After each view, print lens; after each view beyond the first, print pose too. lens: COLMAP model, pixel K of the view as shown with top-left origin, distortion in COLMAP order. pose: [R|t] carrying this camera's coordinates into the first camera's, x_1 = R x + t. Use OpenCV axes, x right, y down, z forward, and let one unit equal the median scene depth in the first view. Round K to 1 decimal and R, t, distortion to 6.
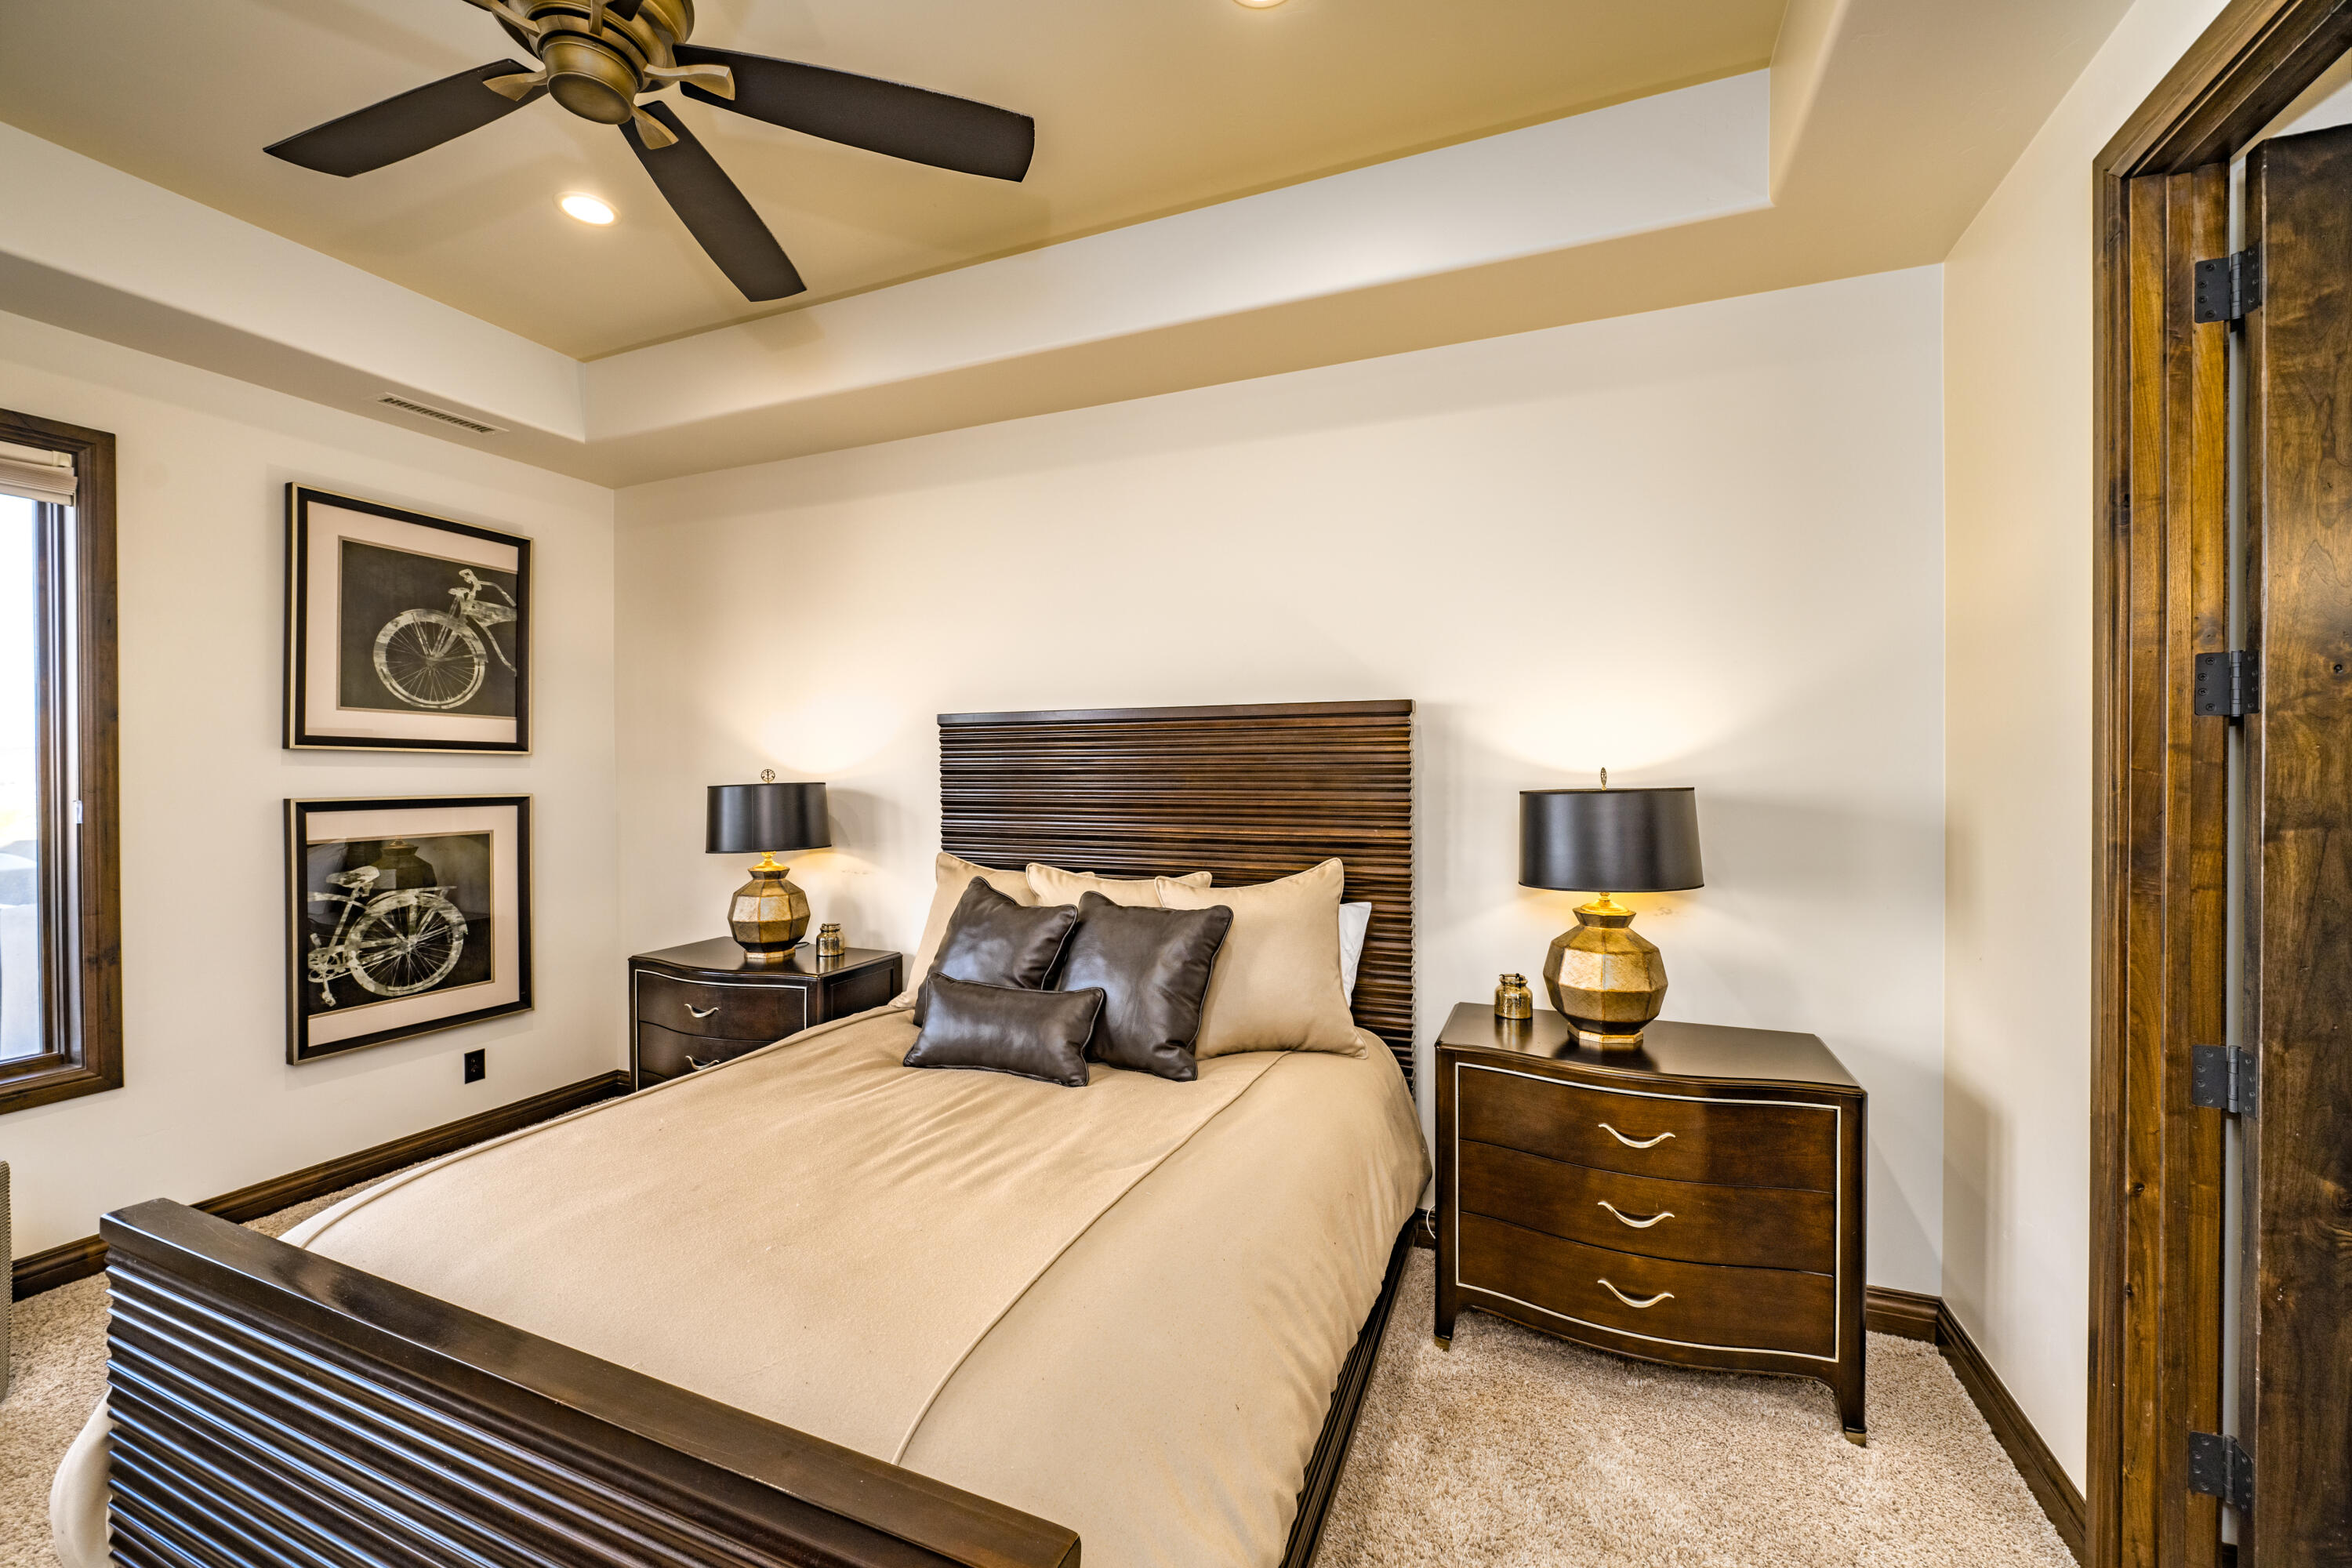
lens RADIAL K [[915.6, 0, 1175.7], [0, 915.6, 789.6], [0, 0, 1]] dist [-0.003319, -0.000231]
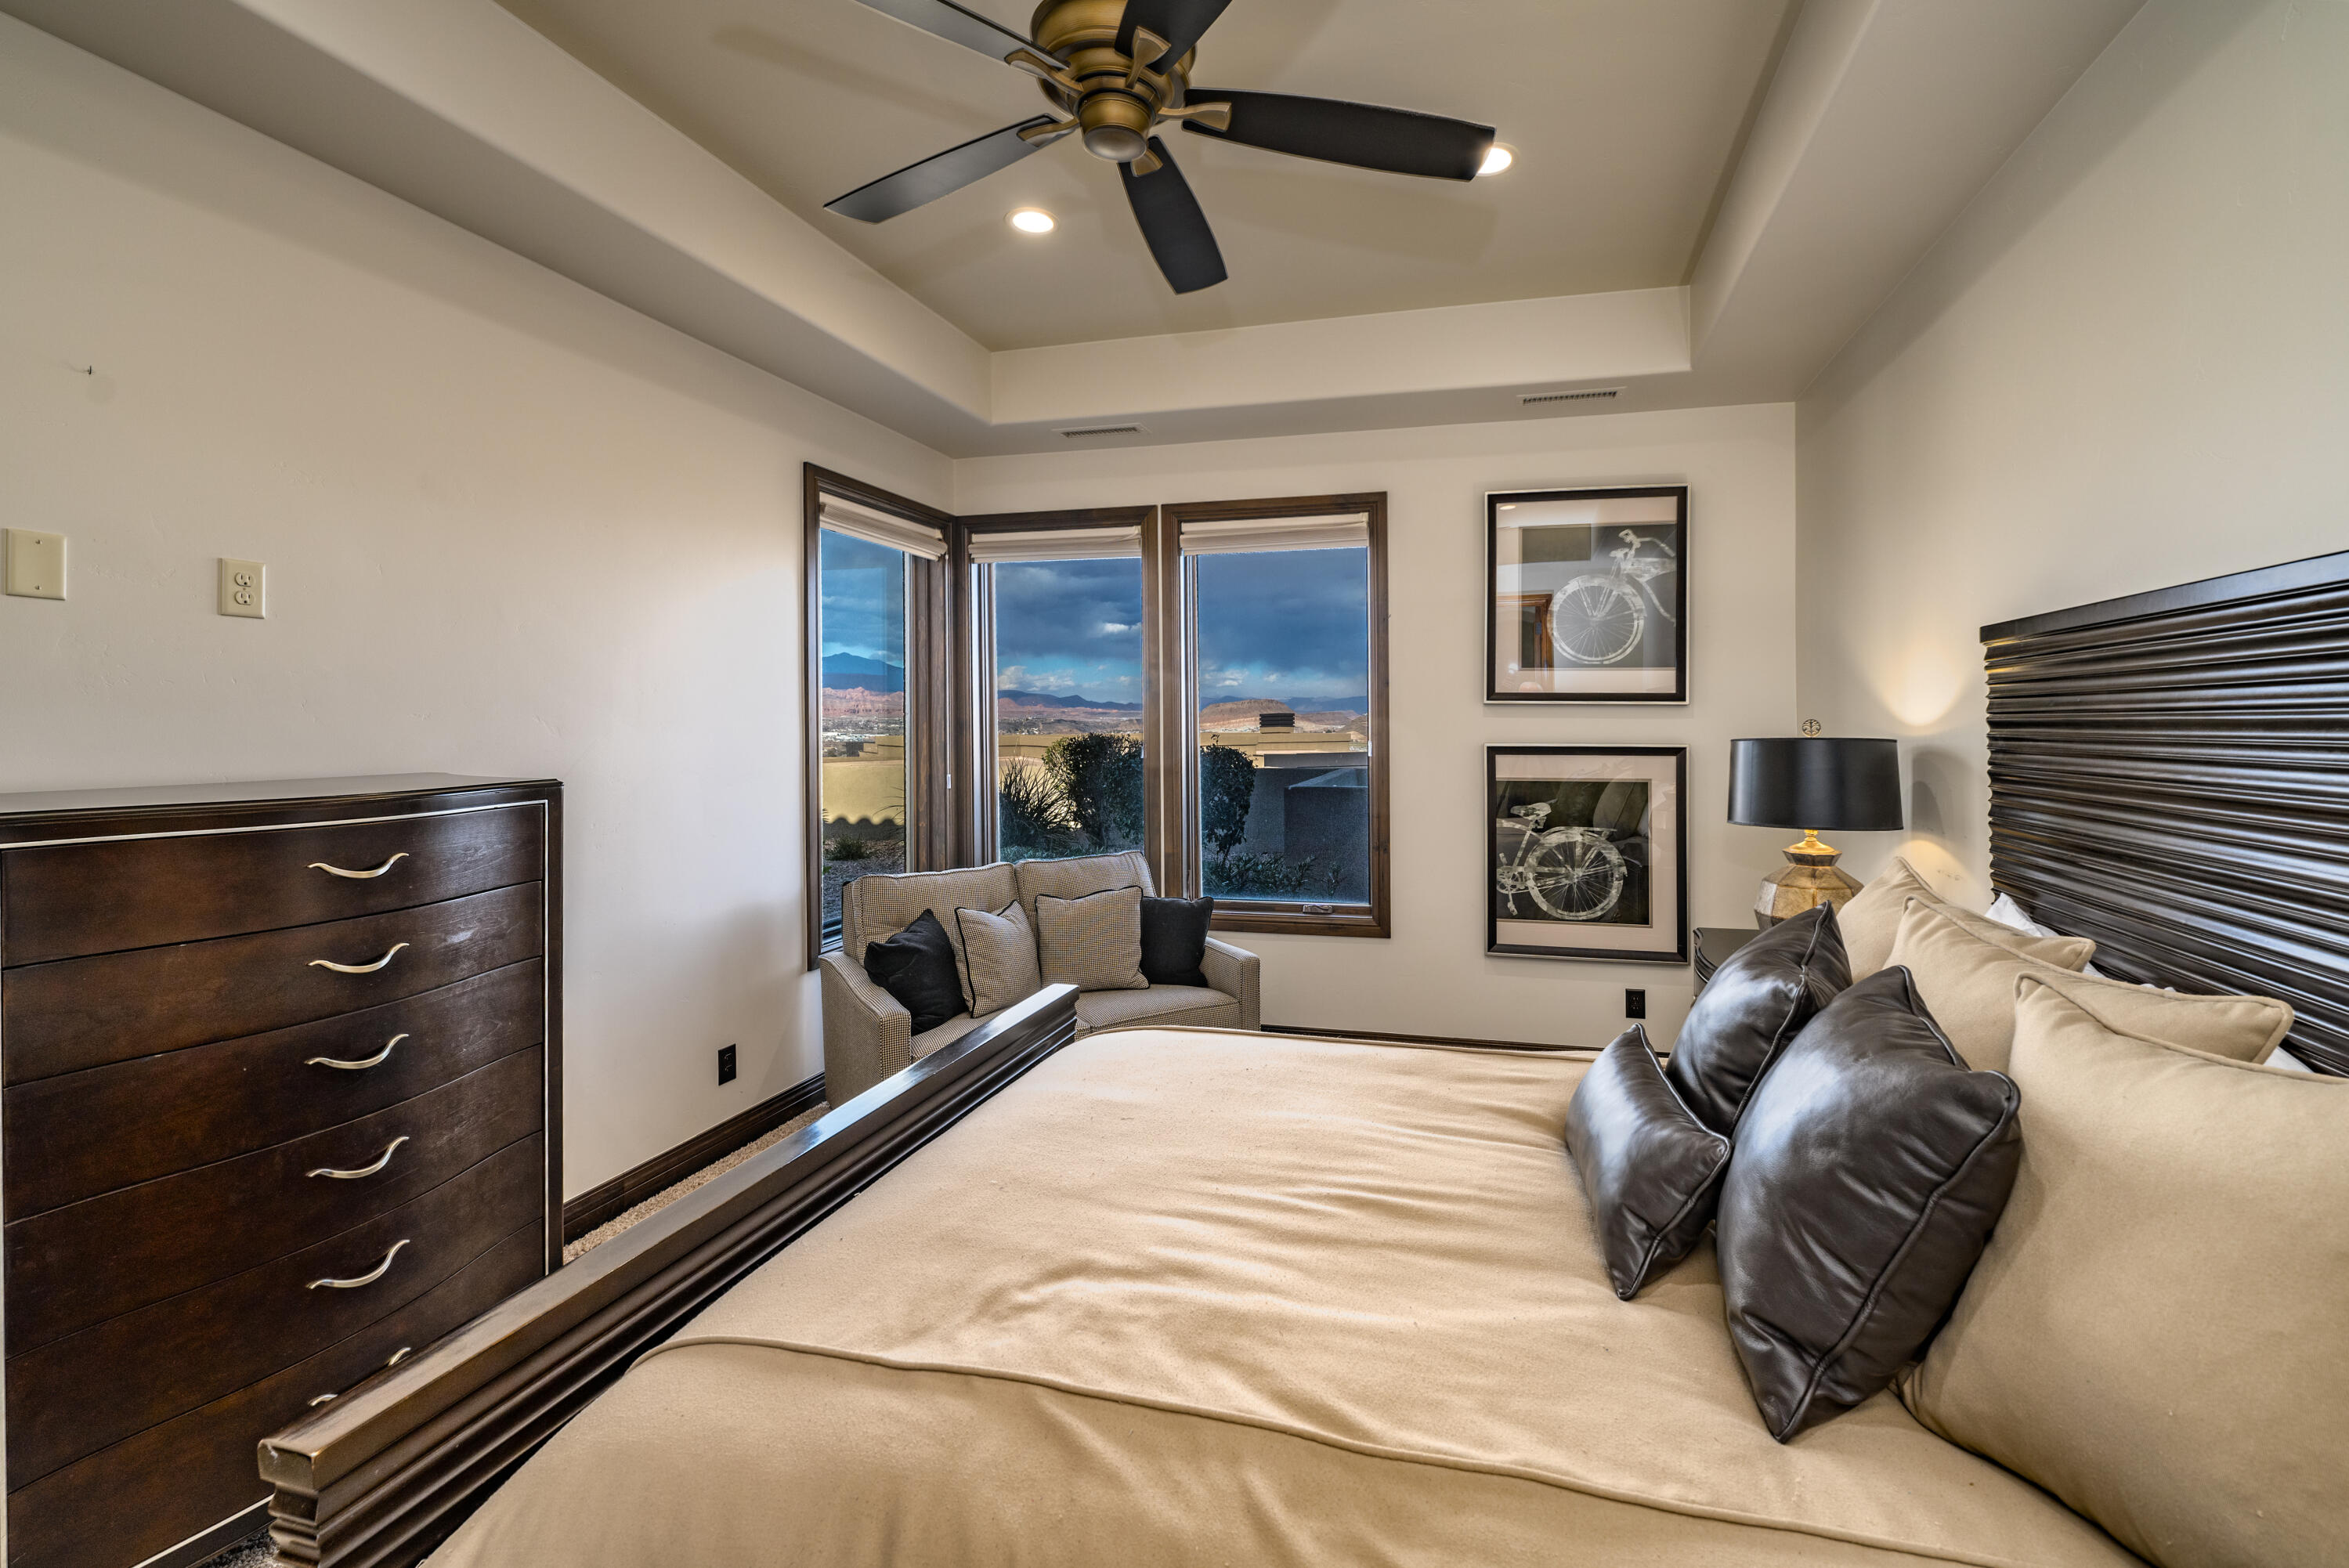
lens RADIAL K [[914.4, 0, 1174.2], [0, 914.4, 789.5], [0, 0, 1]] dist [-0.003319, -0.000231]
pose [[0.172302, 0.070141, -0.982544, 0.191108], [-0.014867, 0.997533, 0.068604, -0.008434], [0.984932, 0.002787, 0.172920, 0.325247]]
